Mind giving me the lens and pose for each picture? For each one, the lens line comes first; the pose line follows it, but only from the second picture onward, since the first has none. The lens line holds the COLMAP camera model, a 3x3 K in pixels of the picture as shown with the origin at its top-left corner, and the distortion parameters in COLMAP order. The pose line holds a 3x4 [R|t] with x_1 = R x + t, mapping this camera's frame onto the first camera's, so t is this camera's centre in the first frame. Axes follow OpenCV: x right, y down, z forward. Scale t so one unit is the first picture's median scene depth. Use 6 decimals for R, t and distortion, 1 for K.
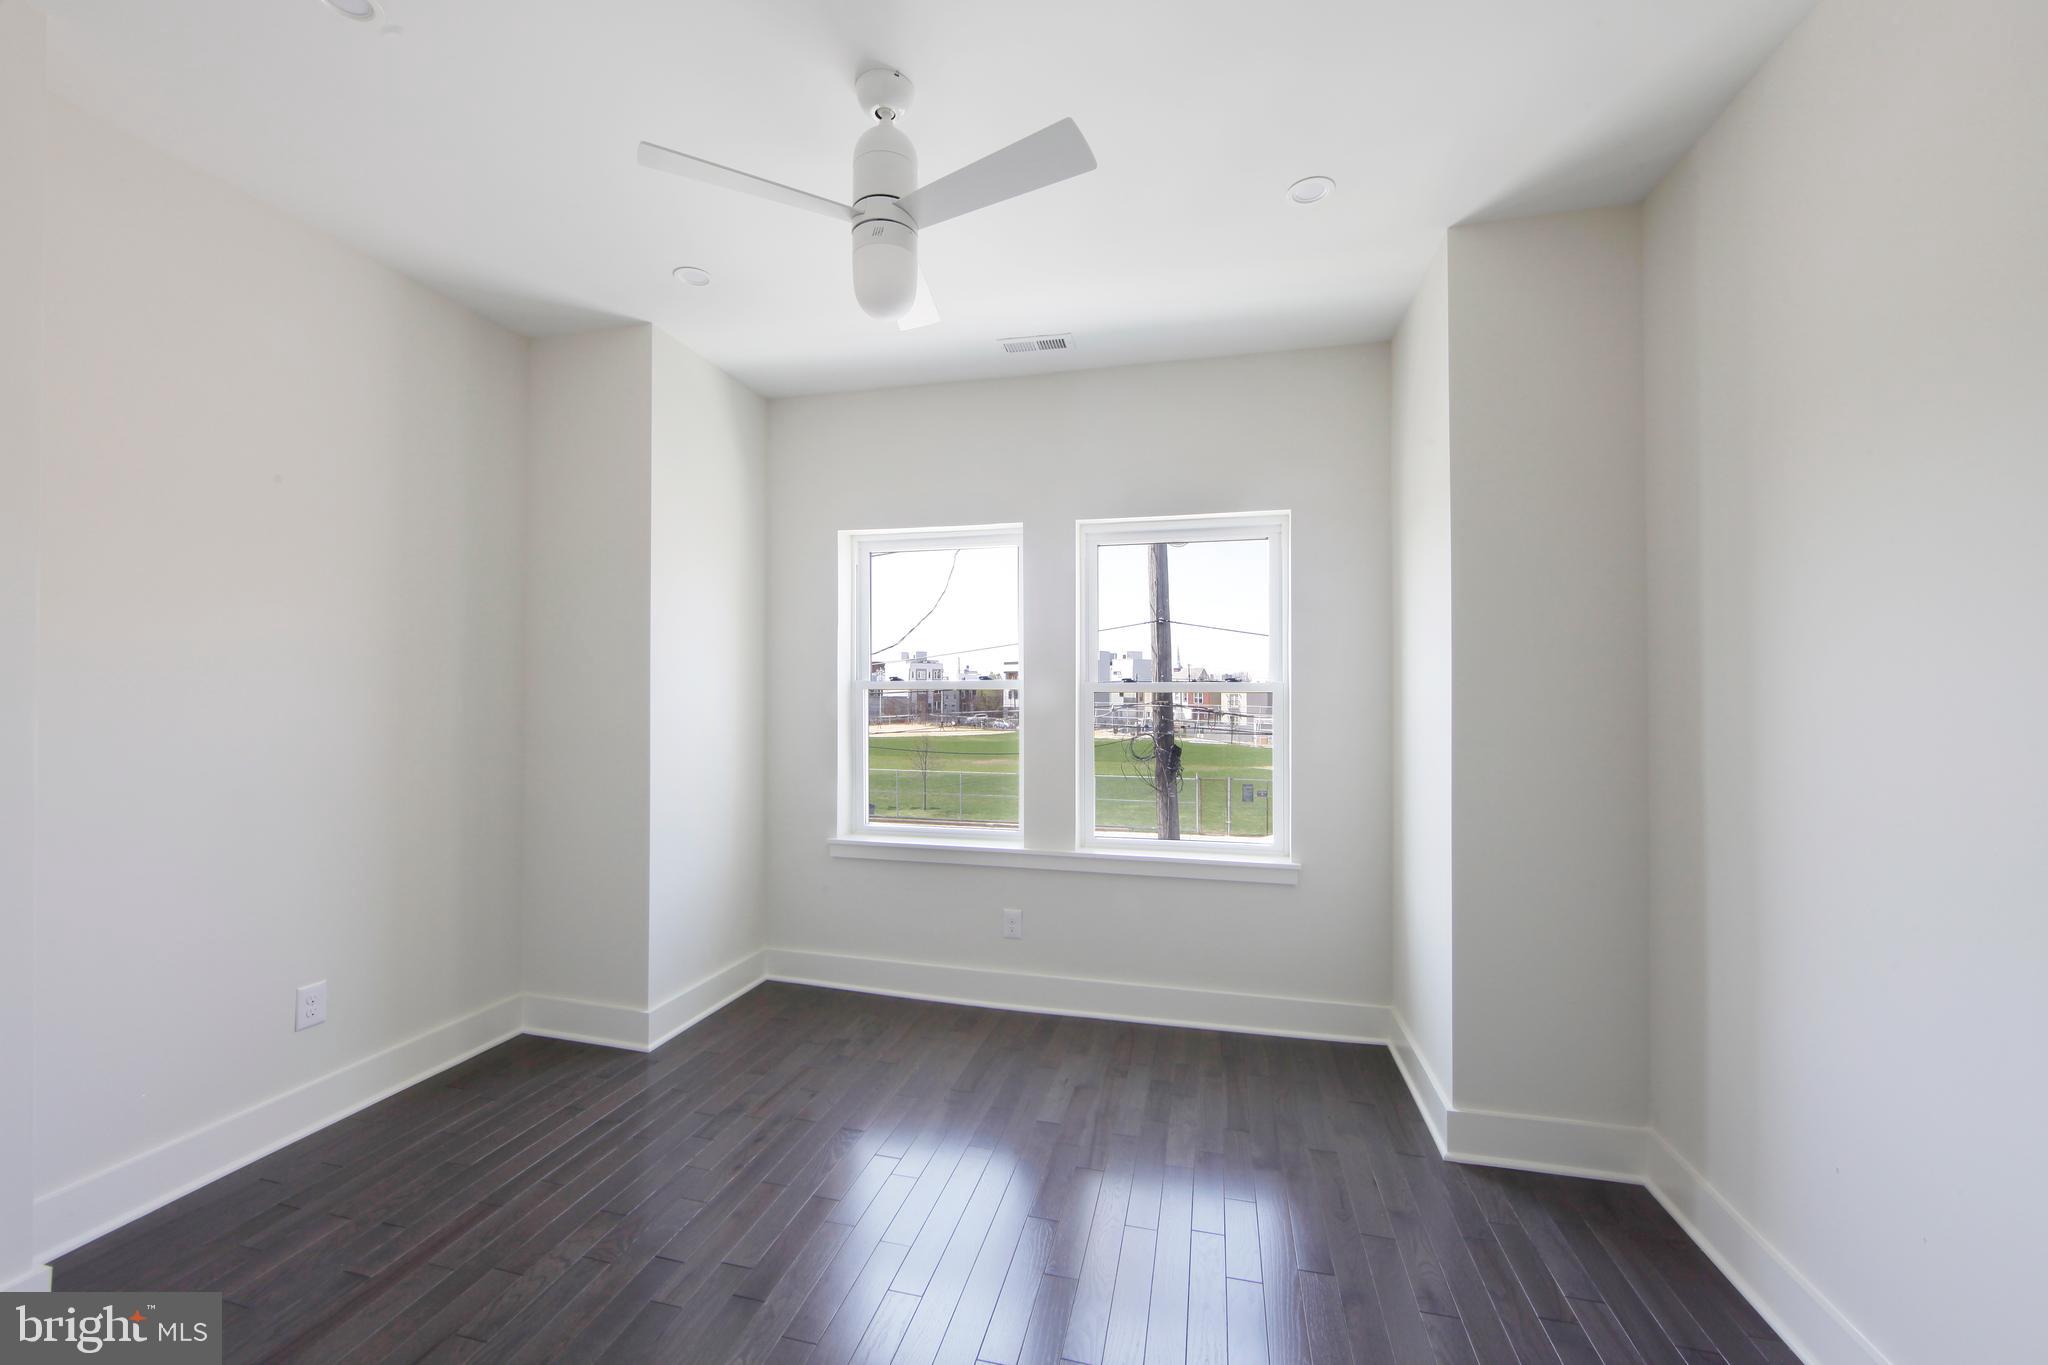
lens RADIAL K [[805.3, 0, 1022.7], [0, 805.3, 686.6], [0, 0, 1]] dist [-0.002042, 0.000075]
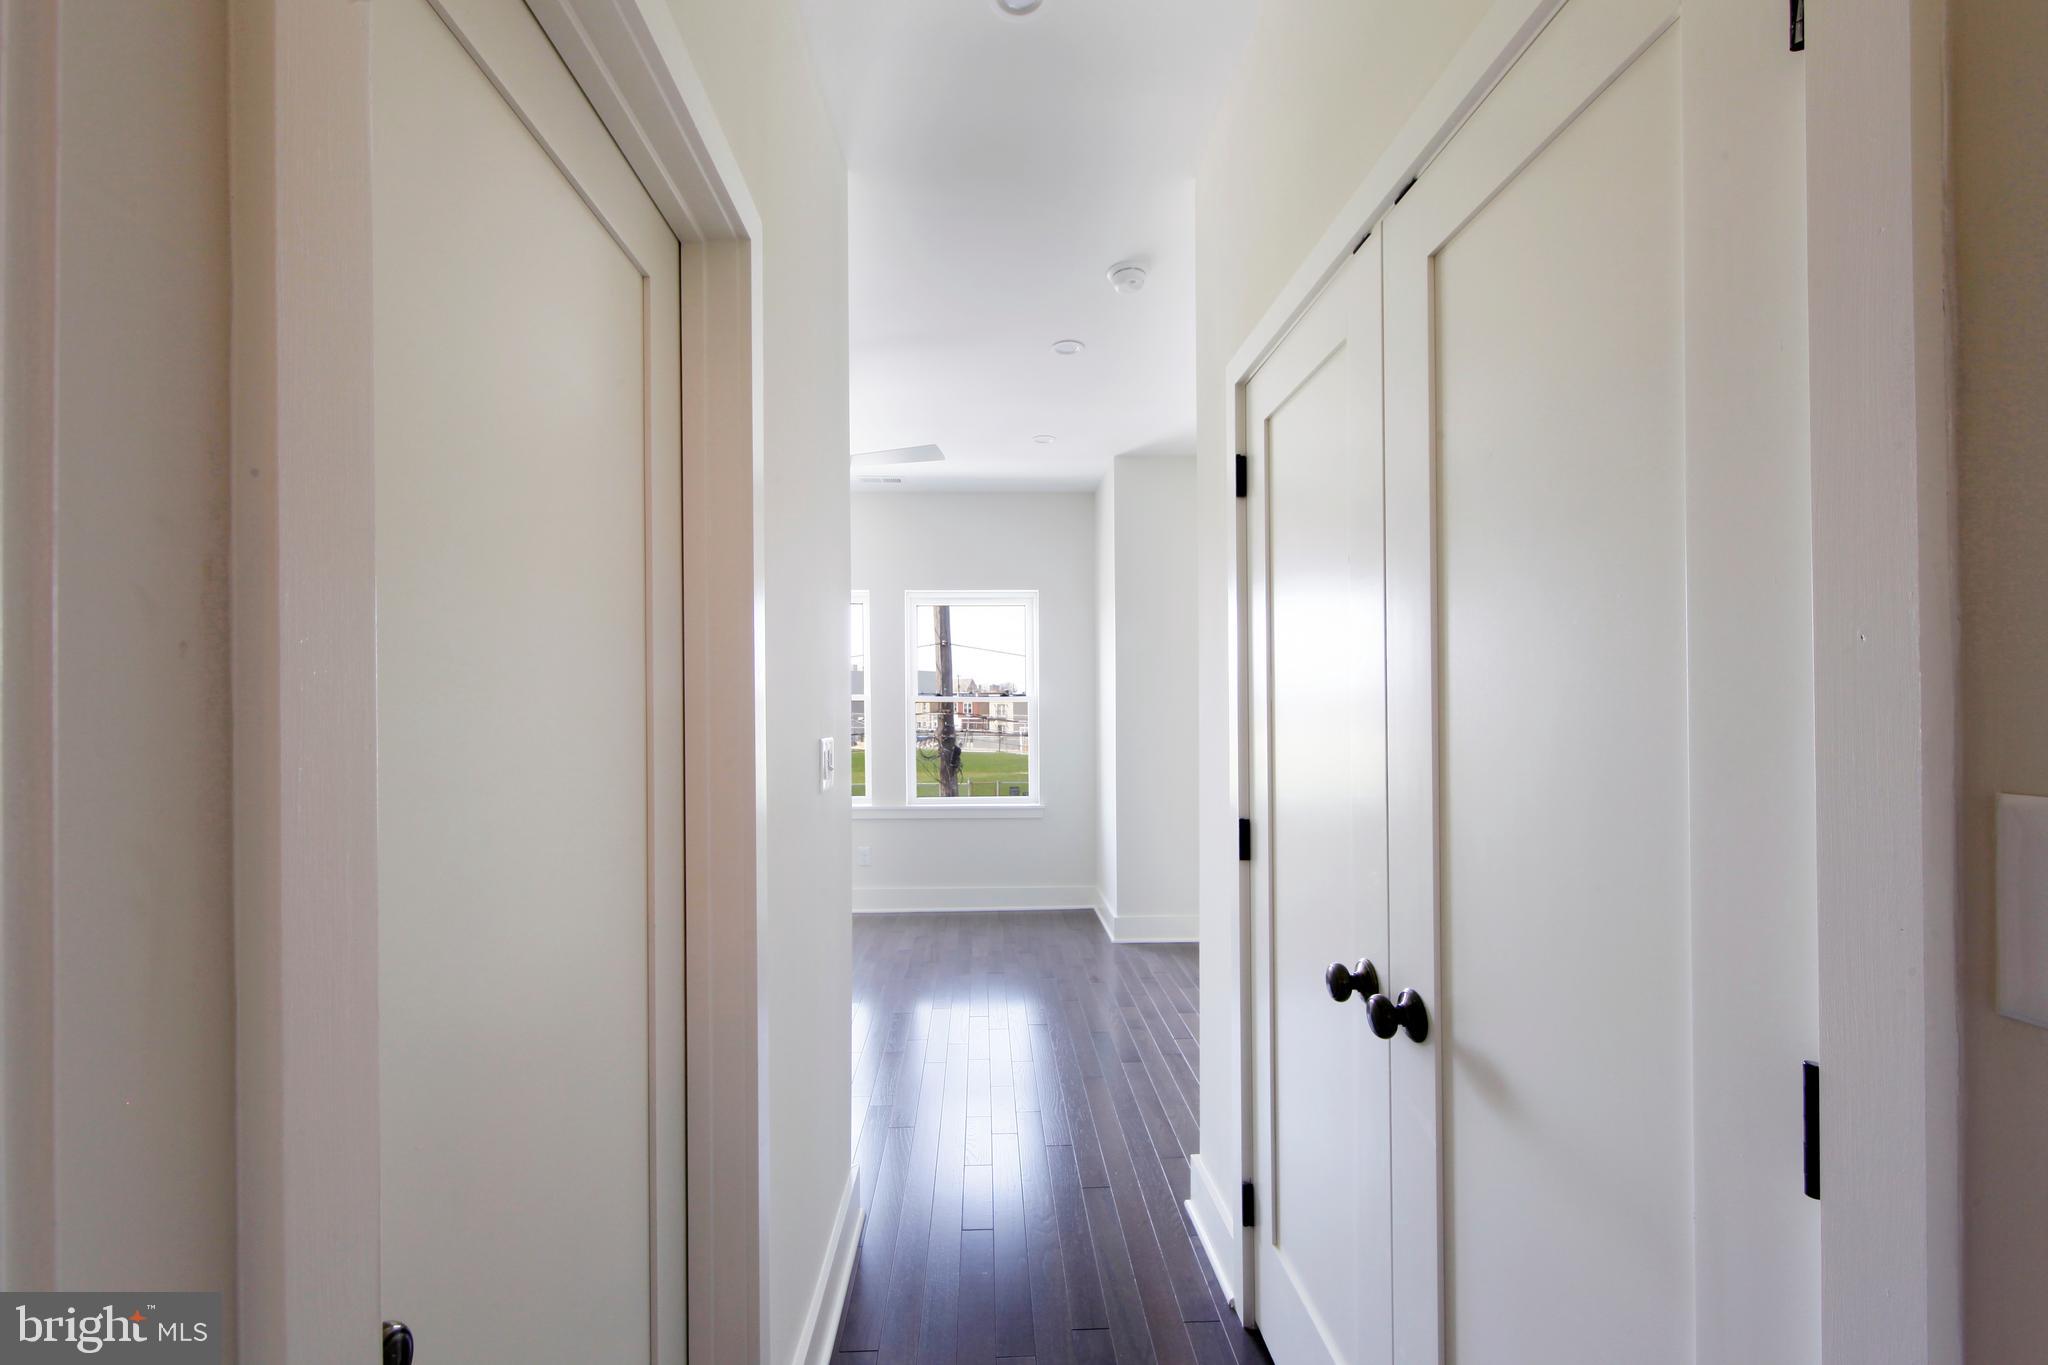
lens RADIAL K [[805.3, 0, 1024.0], [0, 805.3, 693.2], [0, 0, 1]] dist [-0.002042, 0.000075]
pose [[0.959562, -0.005401, 0.281446, -0.150057], [0.006857, 0.999968, -0.004189, -0.003164], [-0.281414, 0.005950, 0.959568, -0.540701]]
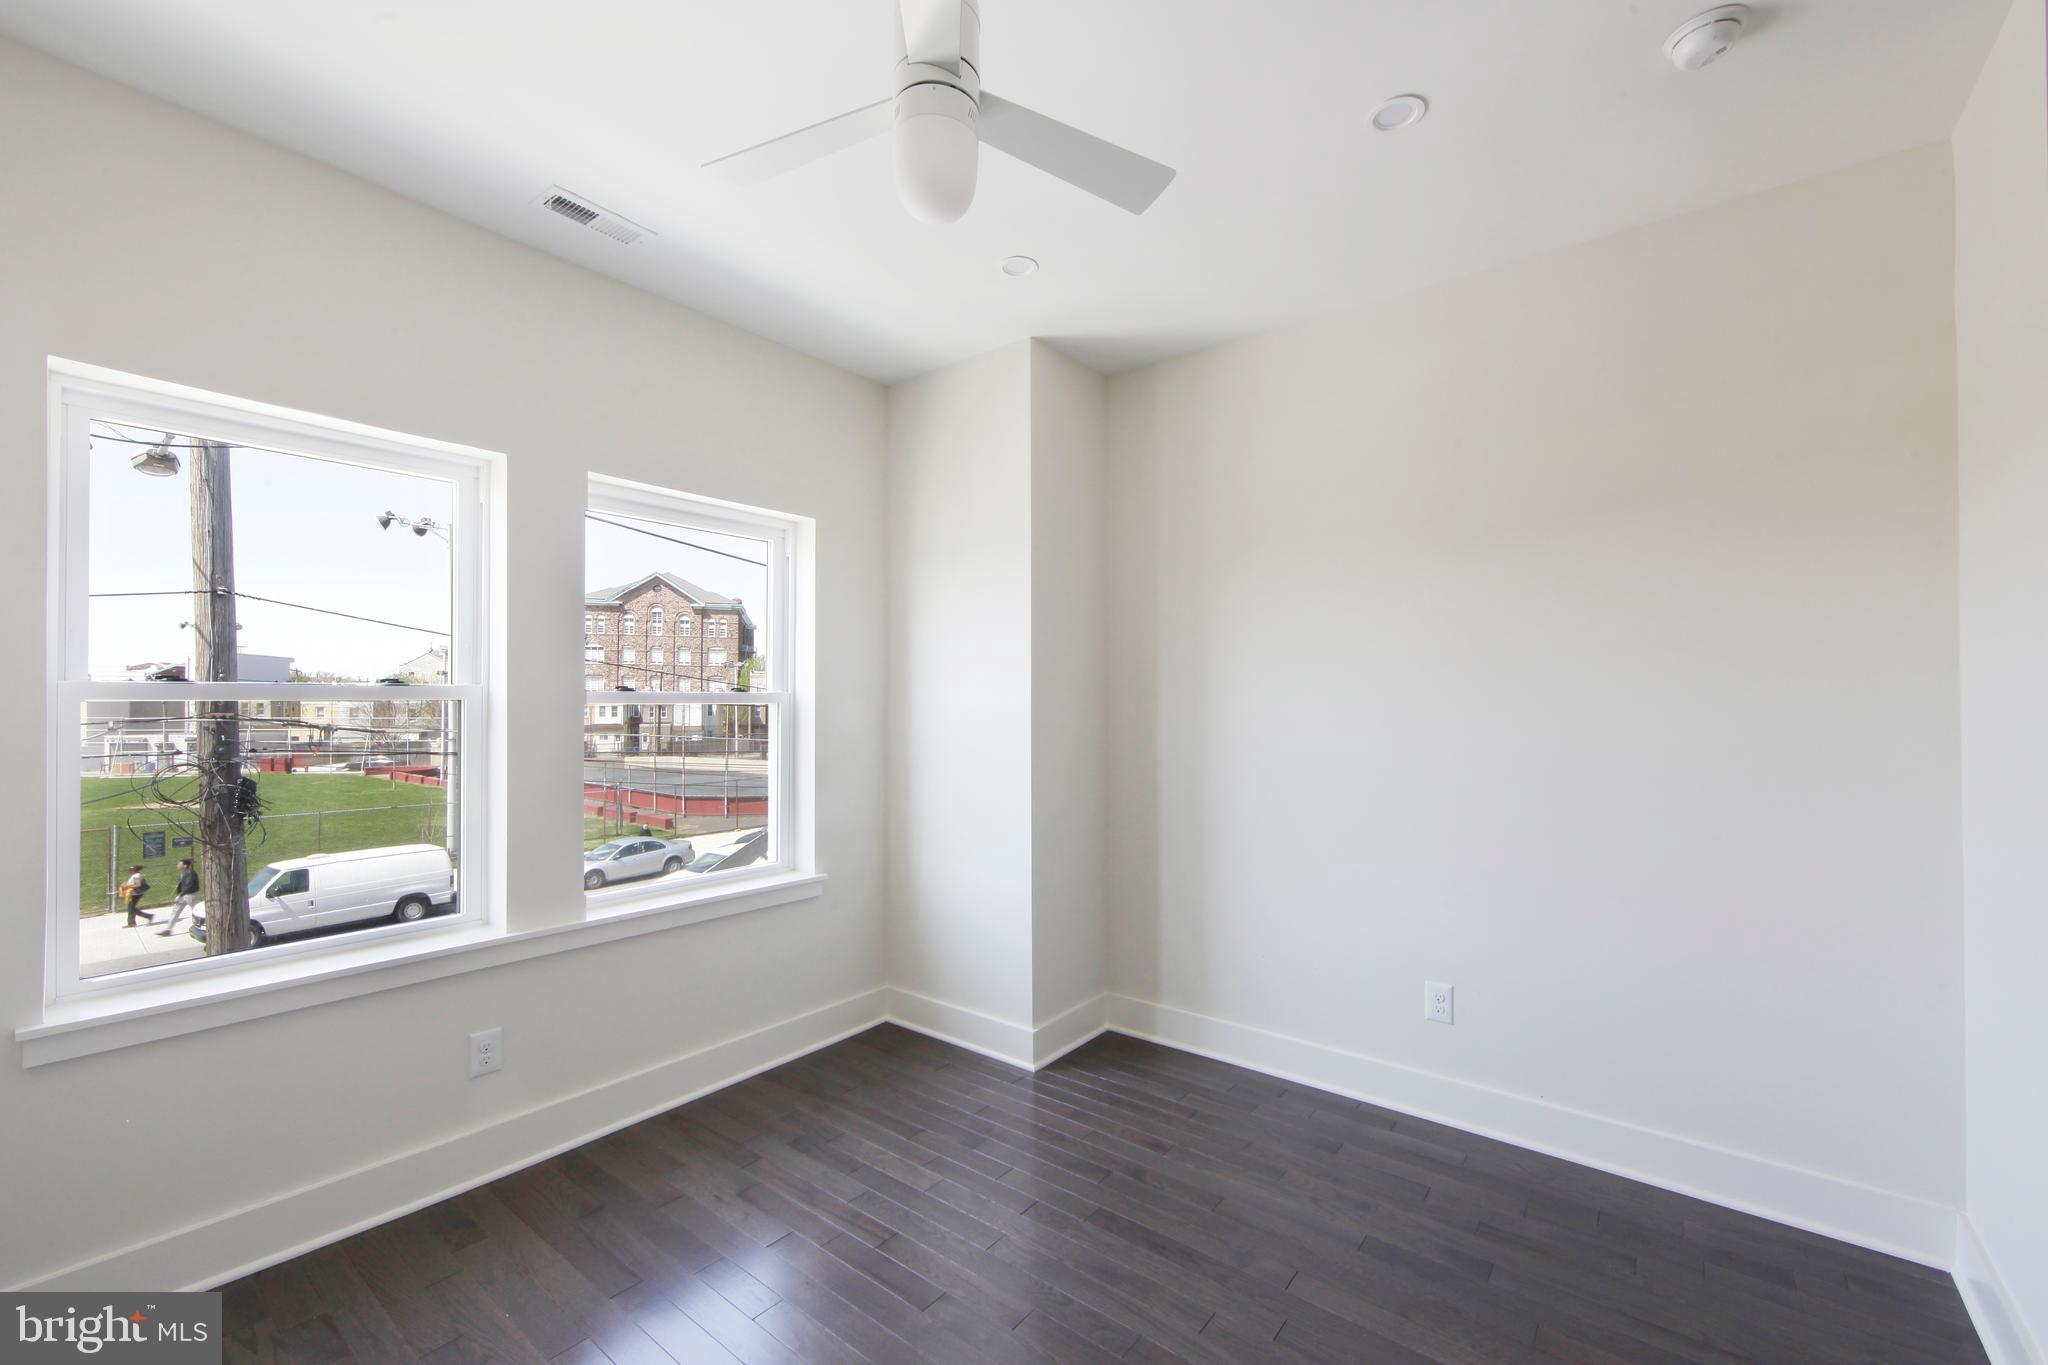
lens RADIAL K [[805.3, 0, 1044.6], [0, 805.3, 709.4], [0, 0, 1]] dist [-0.002042, 0.000075]
pose [[0.412930, -0.003661, 0.910756, -0.425370], [-0.012649, 0.999872, 0.009754, 0.000114], [-0.910675, -0.015548, 0.412831, 0.313719]]
